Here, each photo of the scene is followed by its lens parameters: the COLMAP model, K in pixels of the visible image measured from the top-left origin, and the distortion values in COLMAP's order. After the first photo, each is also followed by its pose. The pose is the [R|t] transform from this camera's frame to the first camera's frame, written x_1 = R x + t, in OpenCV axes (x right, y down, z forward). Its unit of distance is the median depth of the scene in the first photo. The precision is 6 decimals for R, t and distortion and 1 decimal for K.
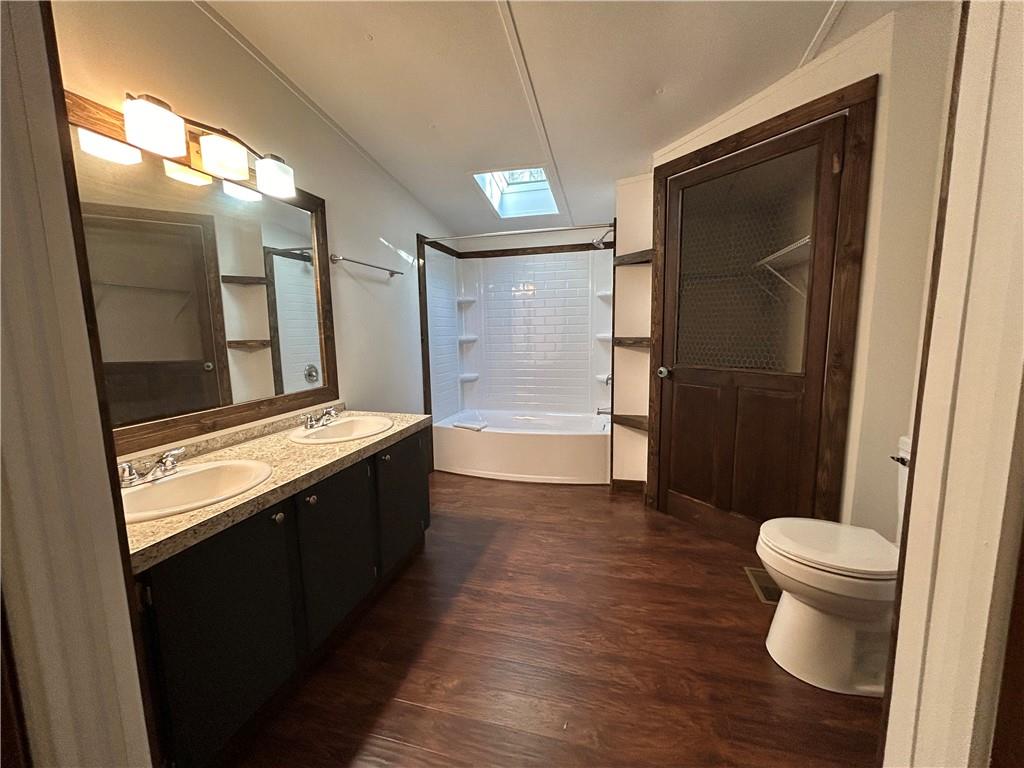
lens RADIAL K [[409.8, 0, 507.6], [0, 409.8, 383.0], [0, 0, 1]] dist [-0.003188, -0.000093]
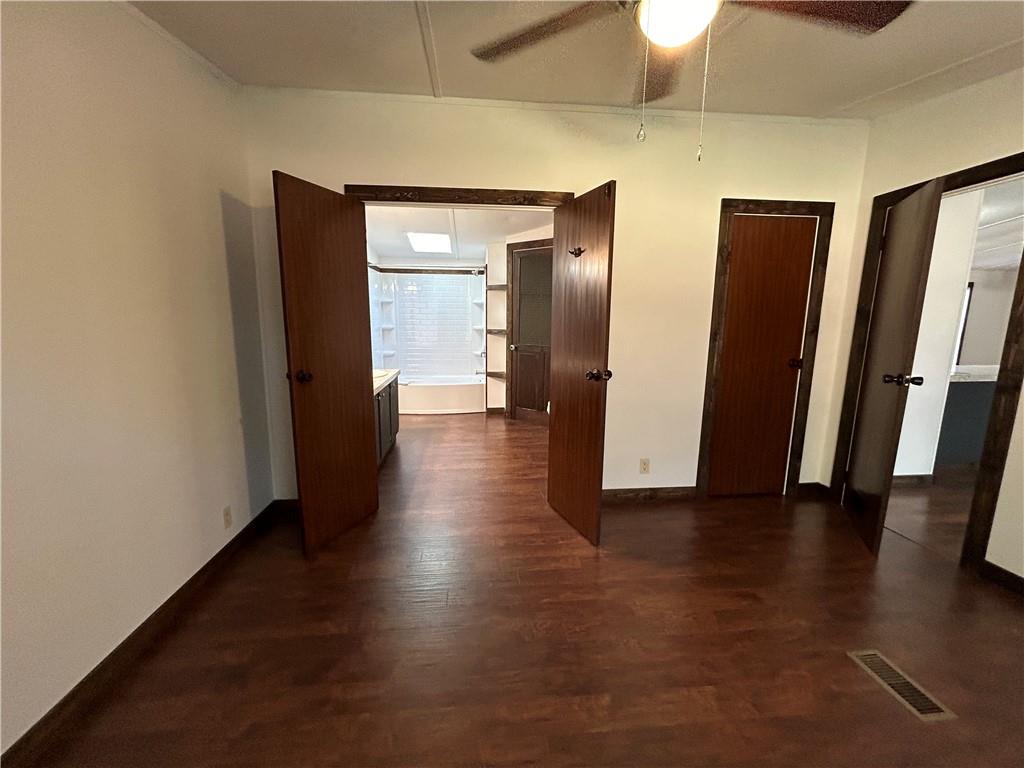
lens RADIAL K [[409.8, 0, 511.0], [0, 409.8, 384.7], [0, 0, 1]] dist [-0.003188, -0.000093]
pose [[0.933940, -0.033482, 0.355859, -0.305505], [0.019611, 0.998903, 0.042516, 0.062371], [-0.356892, -0.032729, 0.933572, -0.769290]]
